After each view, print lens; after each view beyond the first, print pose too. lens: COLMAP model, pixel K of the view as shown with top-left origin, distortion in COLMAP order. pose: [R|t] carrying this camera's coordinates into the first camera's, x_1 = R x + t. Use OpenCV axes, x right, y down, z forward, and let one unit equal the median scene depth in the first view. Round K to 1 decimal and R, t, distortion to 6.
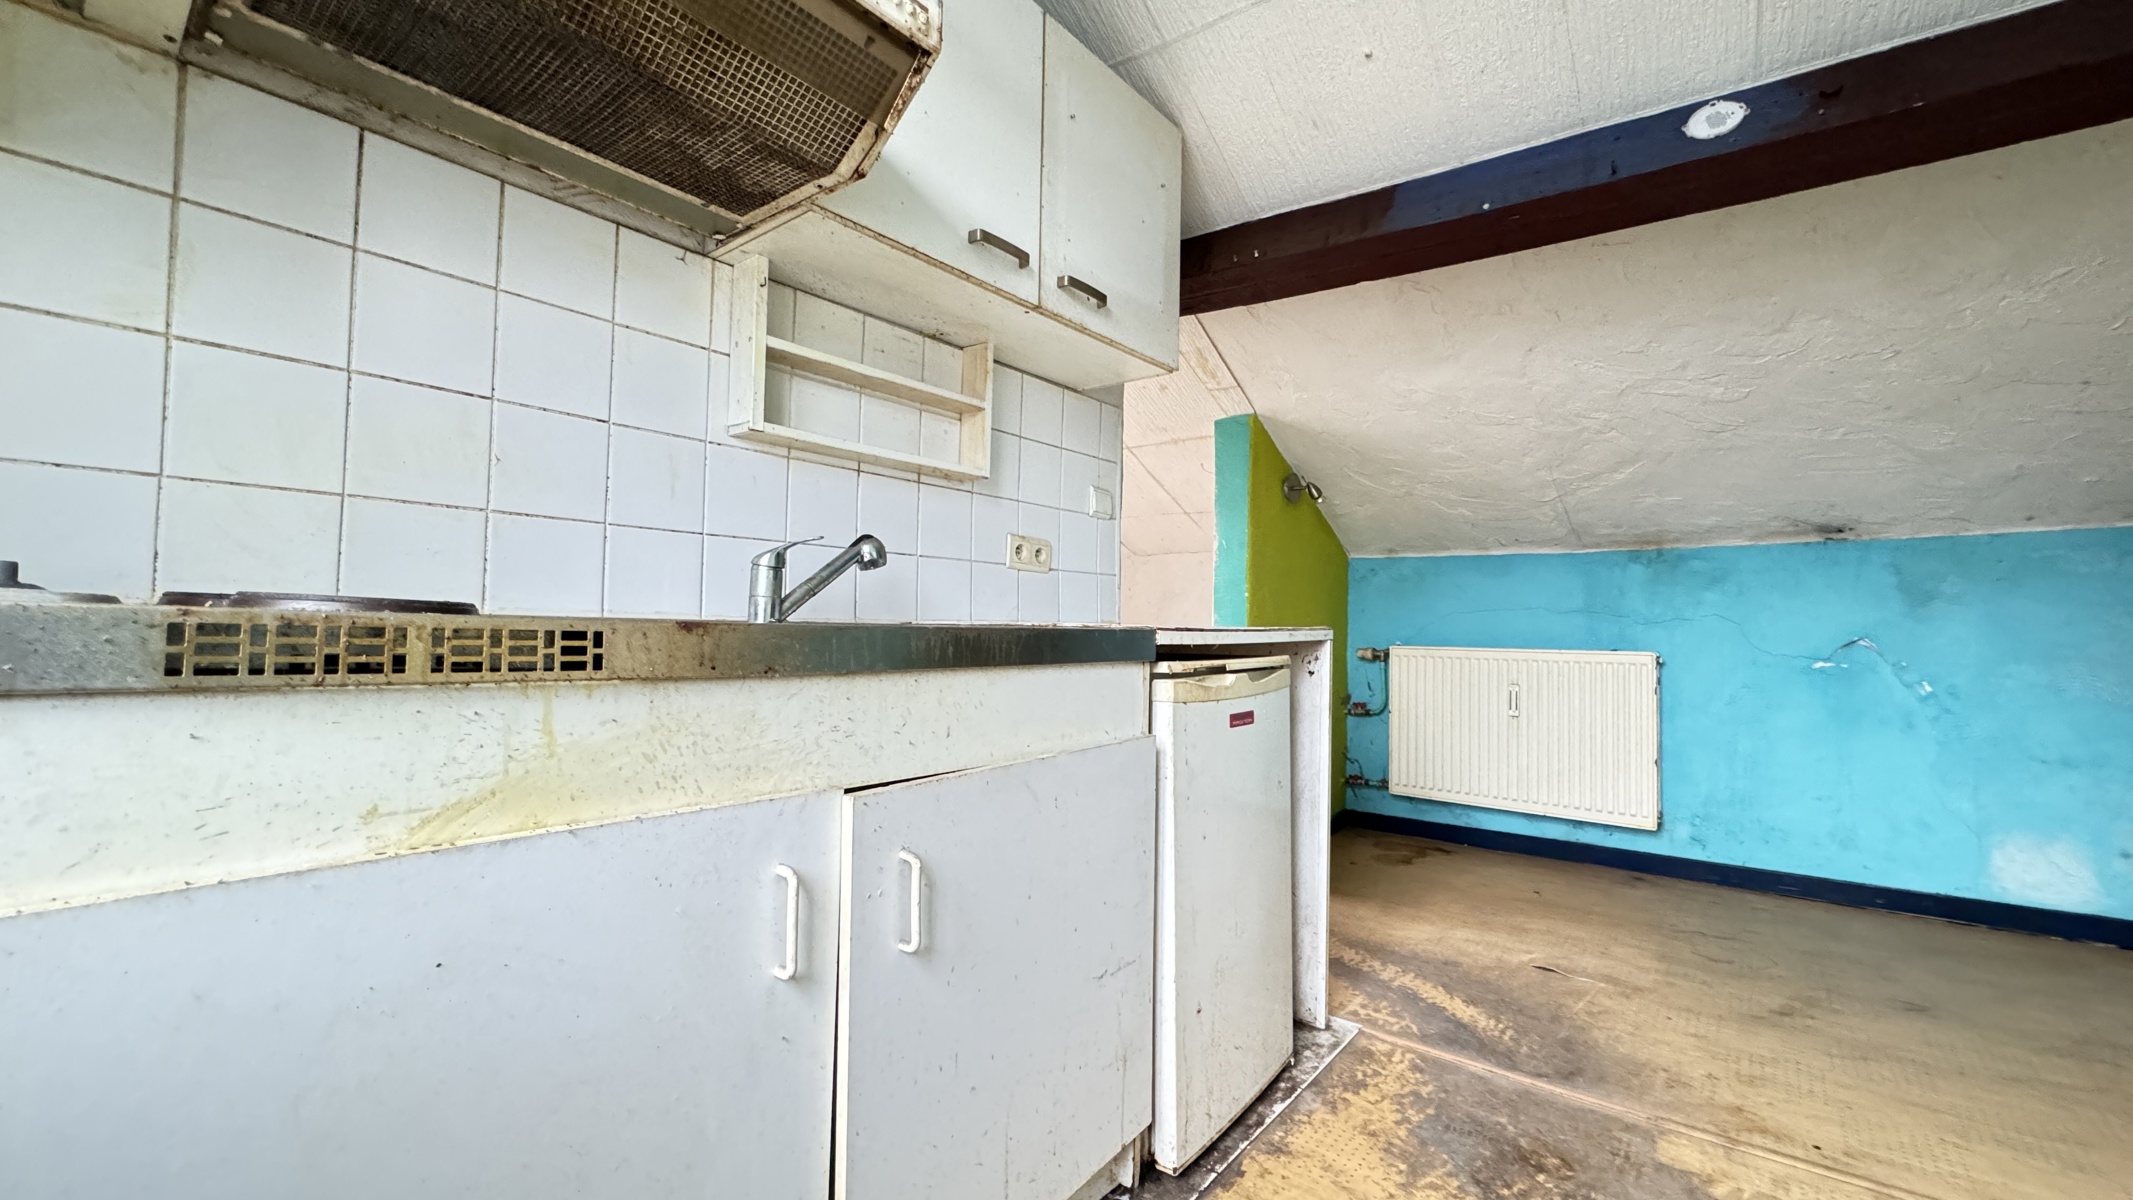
lens RADIAL K [[843.2, 0, 1071.0], [0, 843.2, 596.0], [0, 0, 1]] dist [-0.002471, -0.000116]
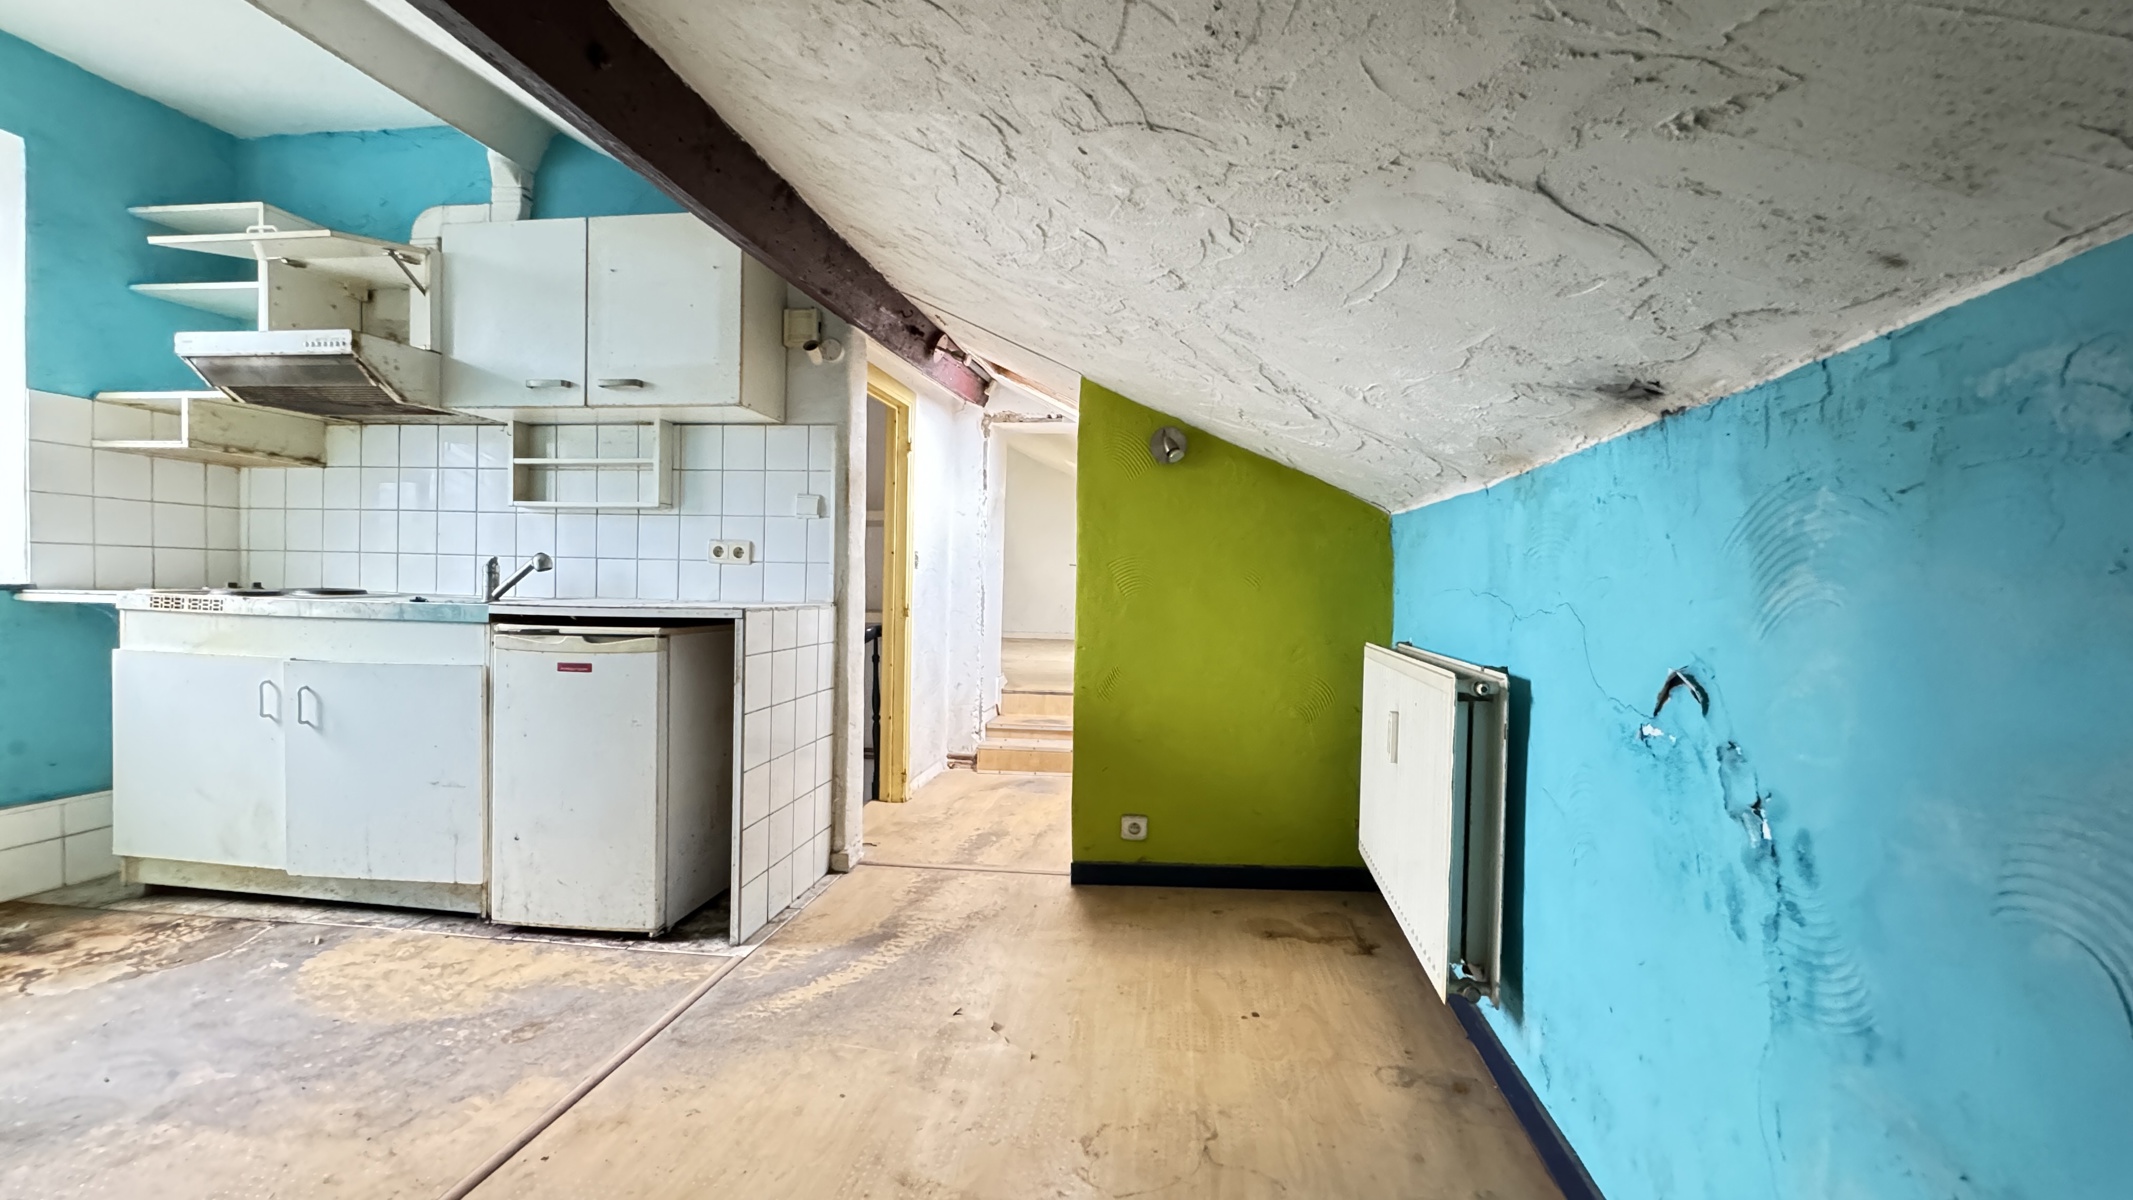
lens RADIAL K [[843.2, 0, 1067.5], [0, 843.2, 596.8], [0, 0, 1]] dist [-0.002471, -0.000116]
pose [[0.520504, 0.006052, -0.853838, 1.712907], [0.017047, 0.999702, 0.017478, 0.010869], [0.853689, -0.023653, 0.520246, 0.876481]]
